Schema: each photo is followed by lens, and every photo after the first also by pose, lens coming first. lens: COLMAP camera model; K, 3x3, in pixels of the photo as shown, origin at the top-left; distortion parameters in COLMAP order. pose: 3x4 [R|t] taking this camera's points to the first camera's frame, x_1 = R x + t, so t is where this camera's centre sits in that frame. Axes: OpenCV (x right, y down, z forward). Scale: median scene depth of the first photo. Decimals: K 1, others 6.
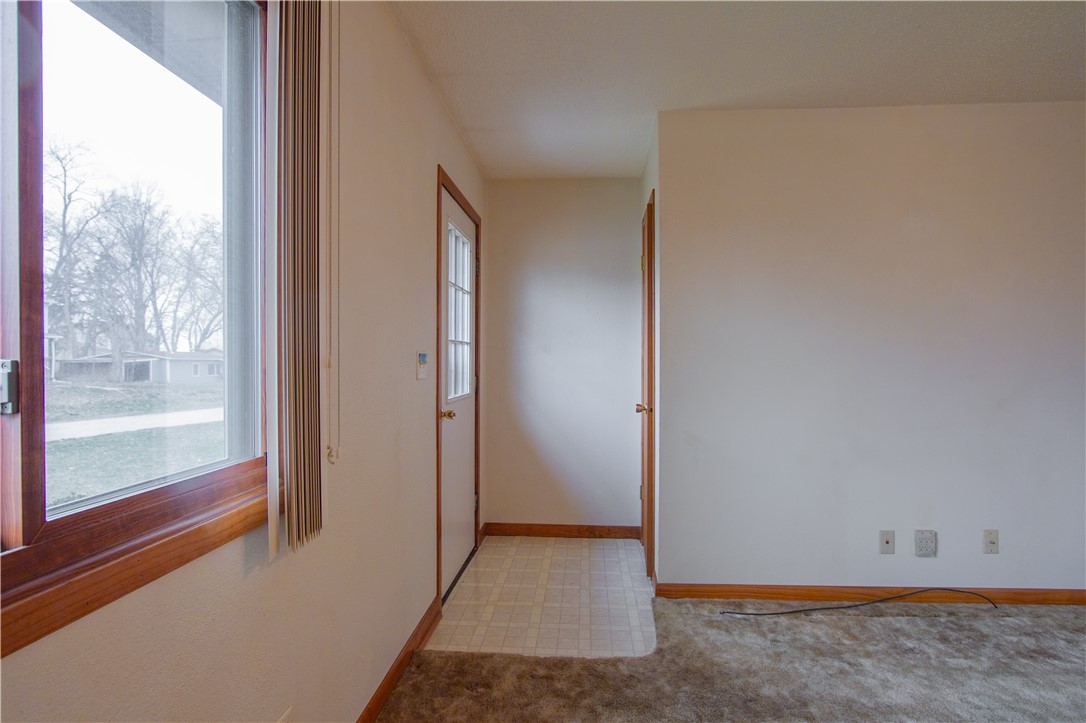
lens RADIAL K [[604.1, 0, 540.7], [0, 604.1, 363.7], [0, 0, 1]] dist [-0.019821, -0.001016]
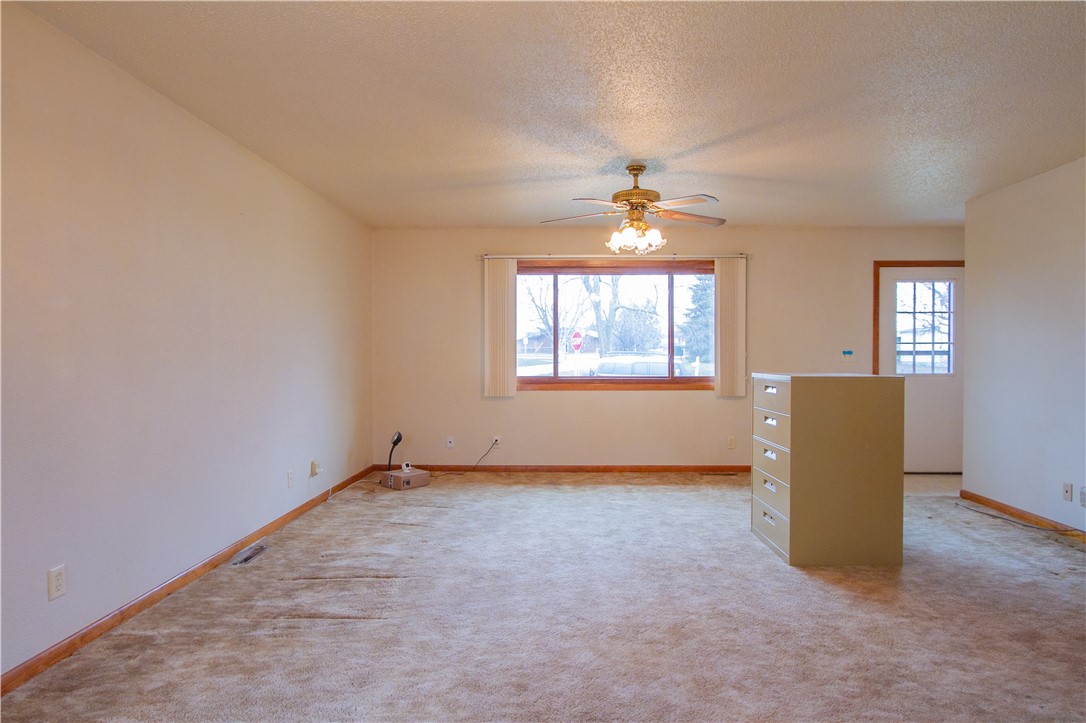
lens RADIAL K [[637.7, 0, 548.4], [0, 637.7, 359.6], [0, 0, 1]] dist [-0.021719, 0.009770]
pose [[0.046617, 0.015218, -0.998797, 2.009663], [-0.006754, 0.999866, 0.014919, -0.006602], [0.998890, 0.006051, 0.046714, -0.221008]]
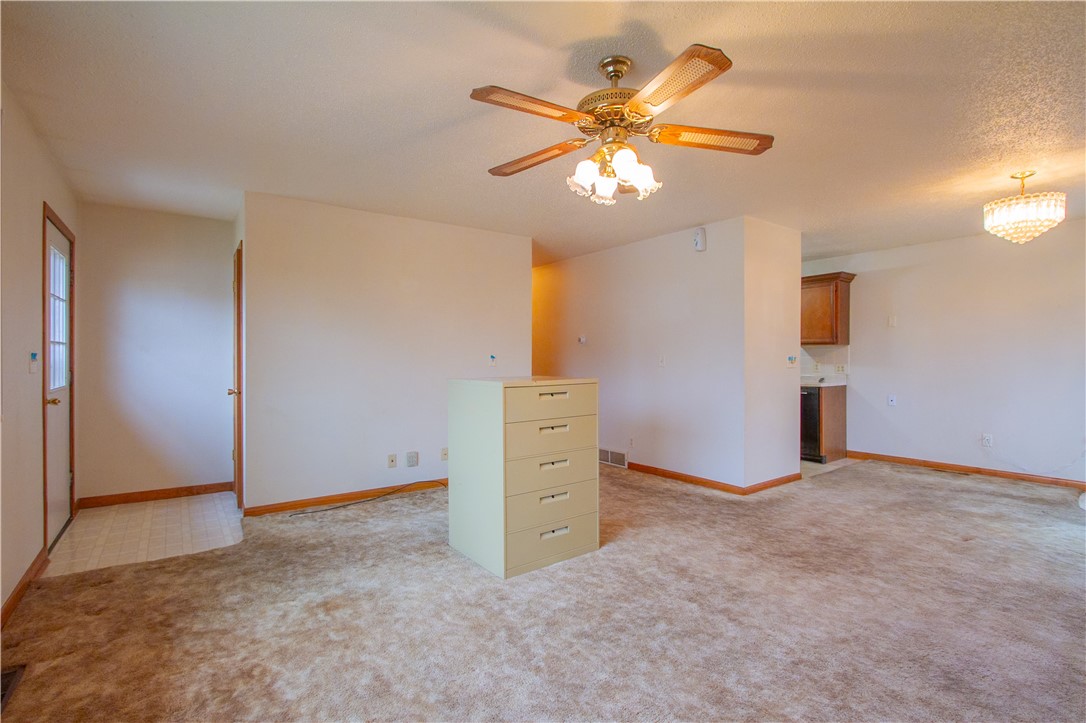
lens RADIAL K [[503.3, 0, 544.3], [0, 503.3, 364.4], [0, 0, 1]] dist [-0.015387, 0.002154]
pose [[0.757456, -0.004663, 0.652869, -0.054612], [-0.000569, 0.999969, 0.007801, -0.000693], [-0.652886, -0.006280, 0.757431, -0.443985]]
